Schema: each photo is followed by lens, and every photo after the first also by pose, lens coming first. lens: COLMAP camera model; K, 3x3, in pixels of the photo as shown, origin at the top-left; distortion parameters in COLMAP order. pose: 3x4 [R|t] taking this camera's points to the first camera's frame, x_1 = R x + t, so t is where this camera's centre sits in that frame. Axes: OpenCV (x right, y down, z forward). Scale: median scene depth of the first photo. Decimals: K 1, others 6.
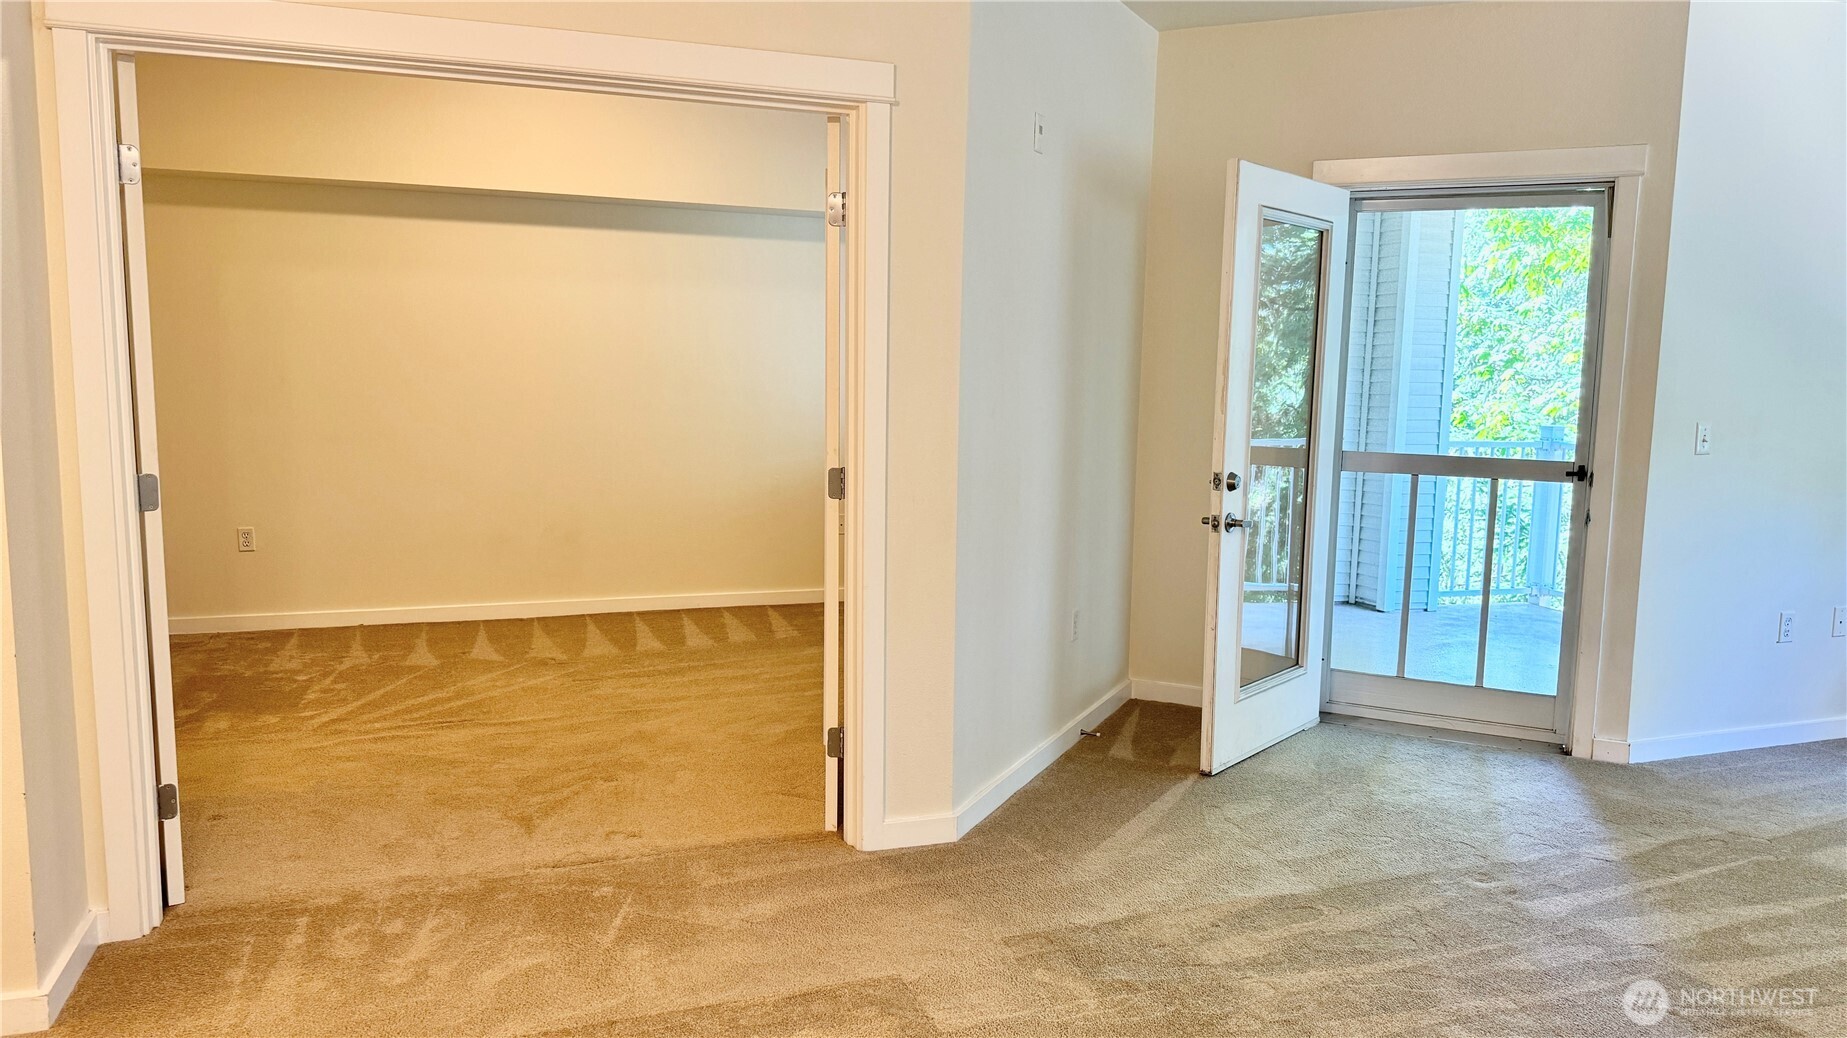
lens RADIAL K [[1309.7, 0, 935.0], [0, 1309.7, 516.7], [0, 0, 1]] dist [0.072890, -0.106379]
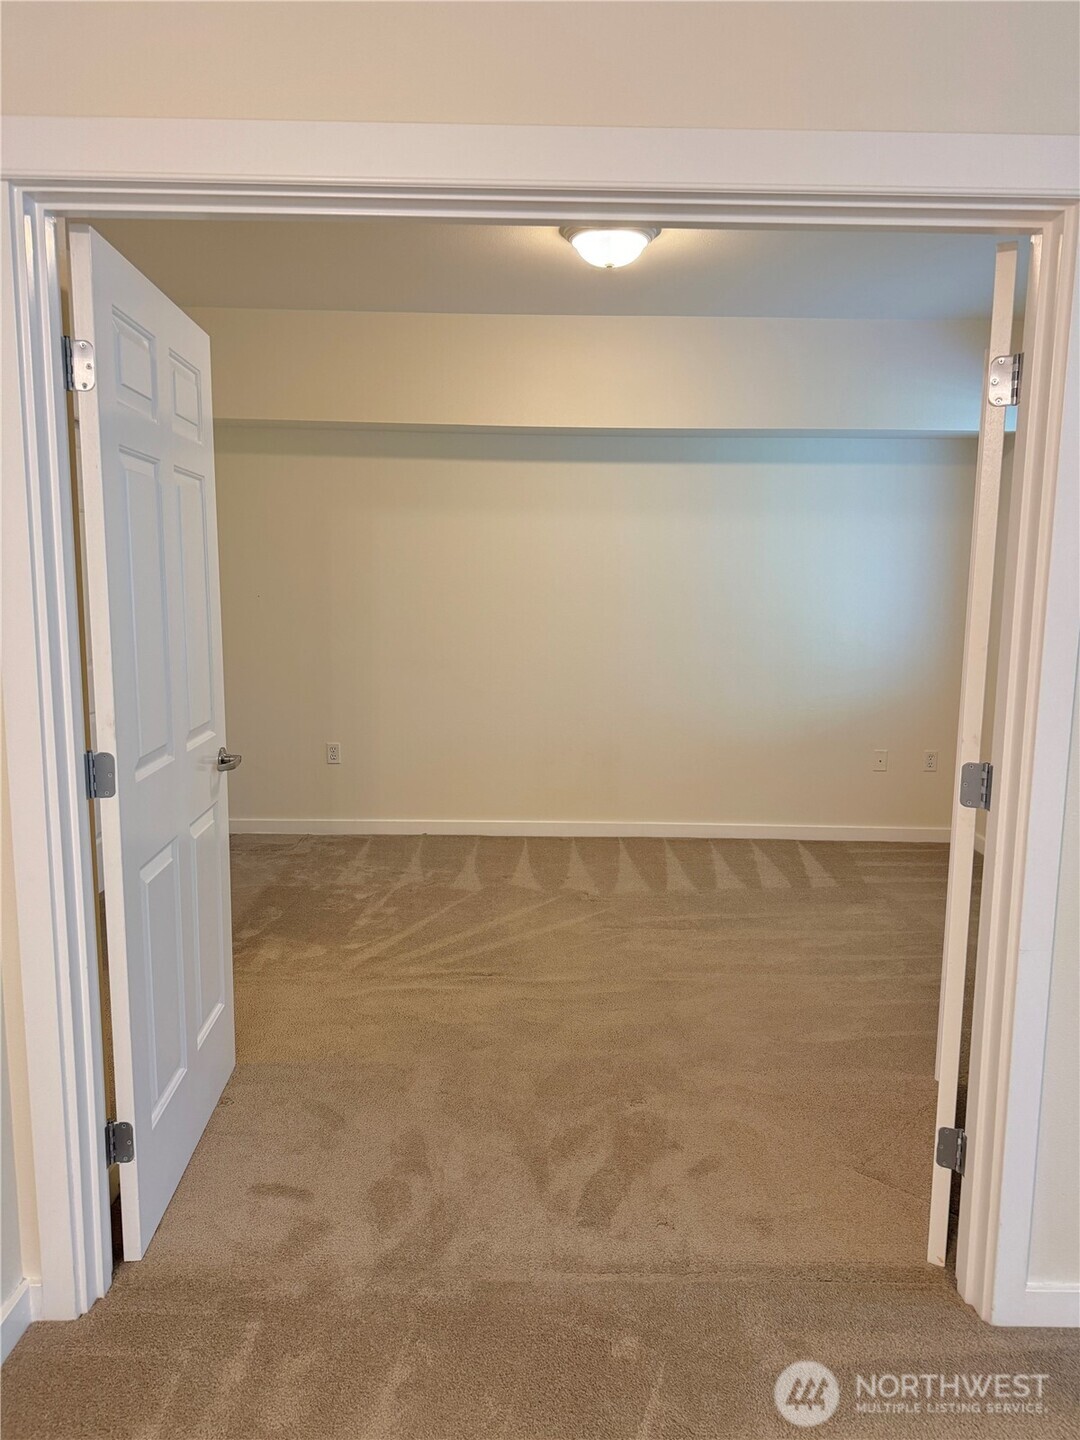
lens RADIAL K [[1005.8, 0, 540.0], [0, 1005.8, 720.0], [0, 0, 1]] dist [0.006528, -0.002124]
pose [[0.940947, 0.042952, -0.335818, -0.091322], [-0.037668, 0.999043, 0.022236, -0.051167], [0.336452, -0.008273, 0.941664, 0.342691]]
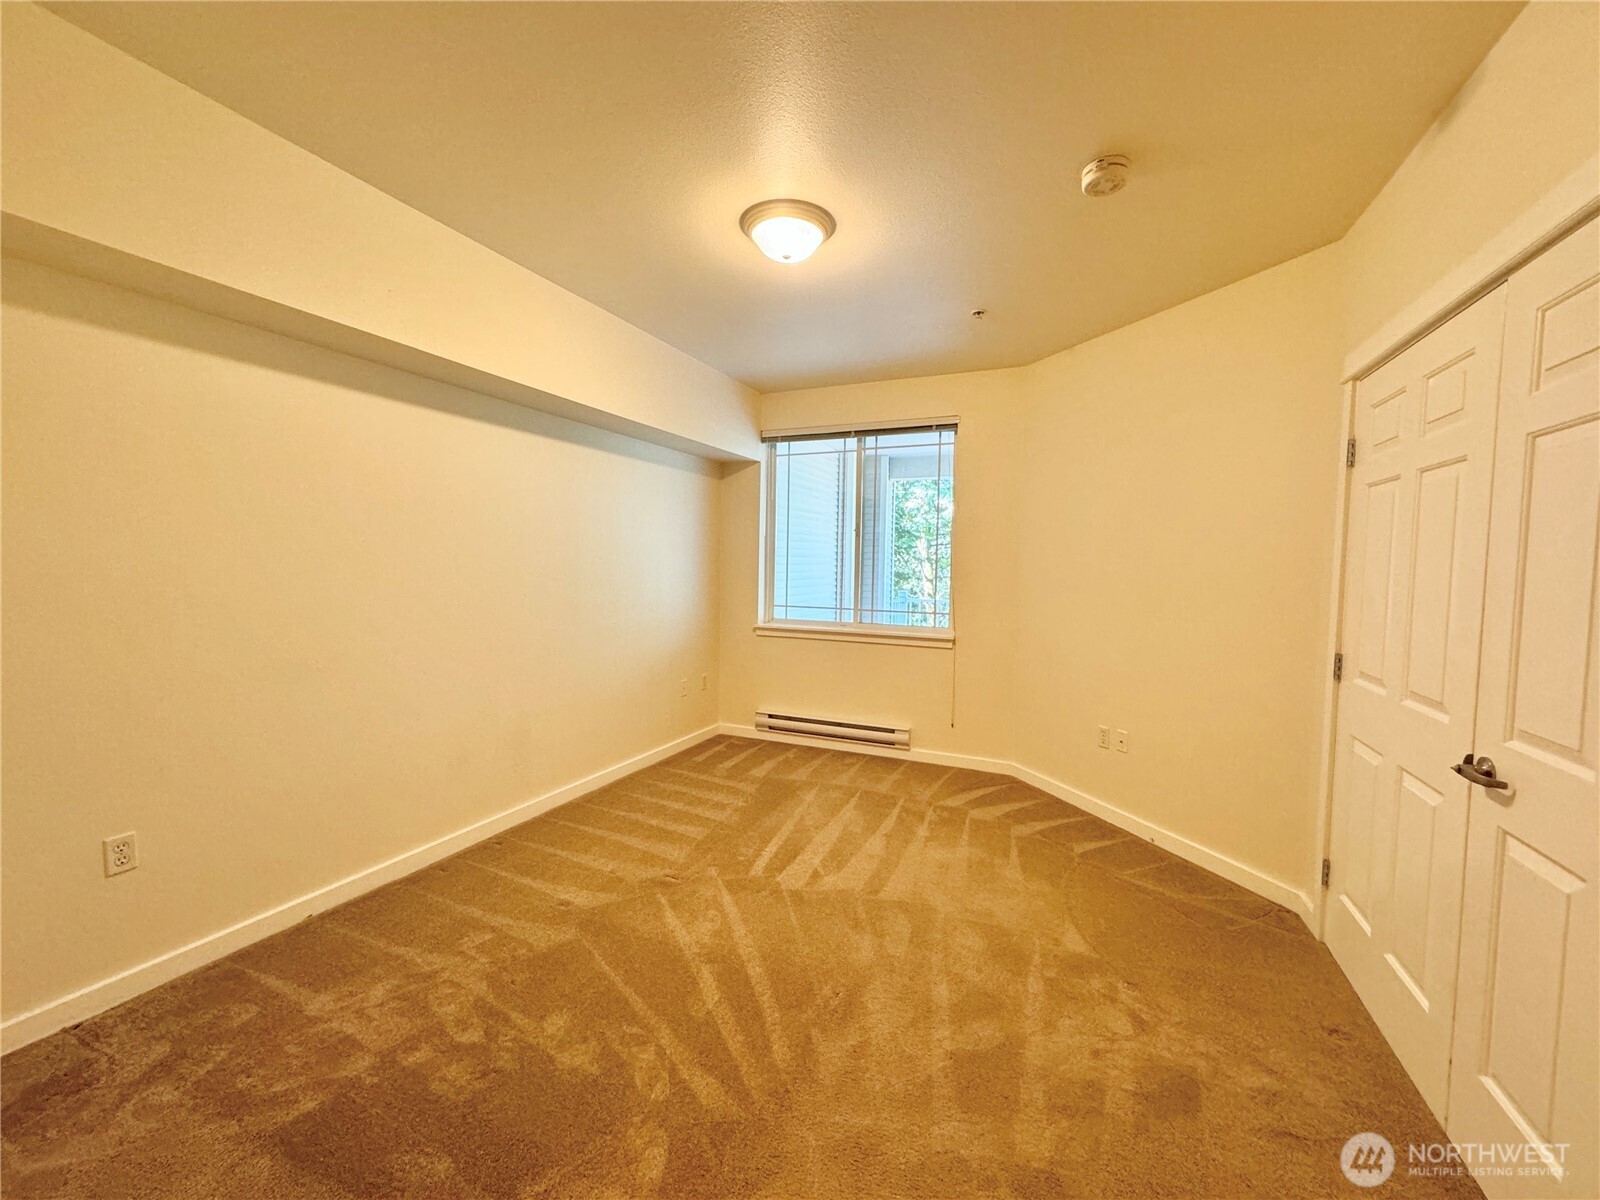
lens RADIAL K [[636.3, 0, 805.1], [0, 636.3, 598.6], [0, 0, 1]] dist [0.000768, -0.000021]
pose [[0.699257, -0.046214, 0.713375, -0.686642], [0.085975, 0.996102, -0.019744, -0.095683], [-0.709681, 0.075139, 0.700505, 0.749358]]
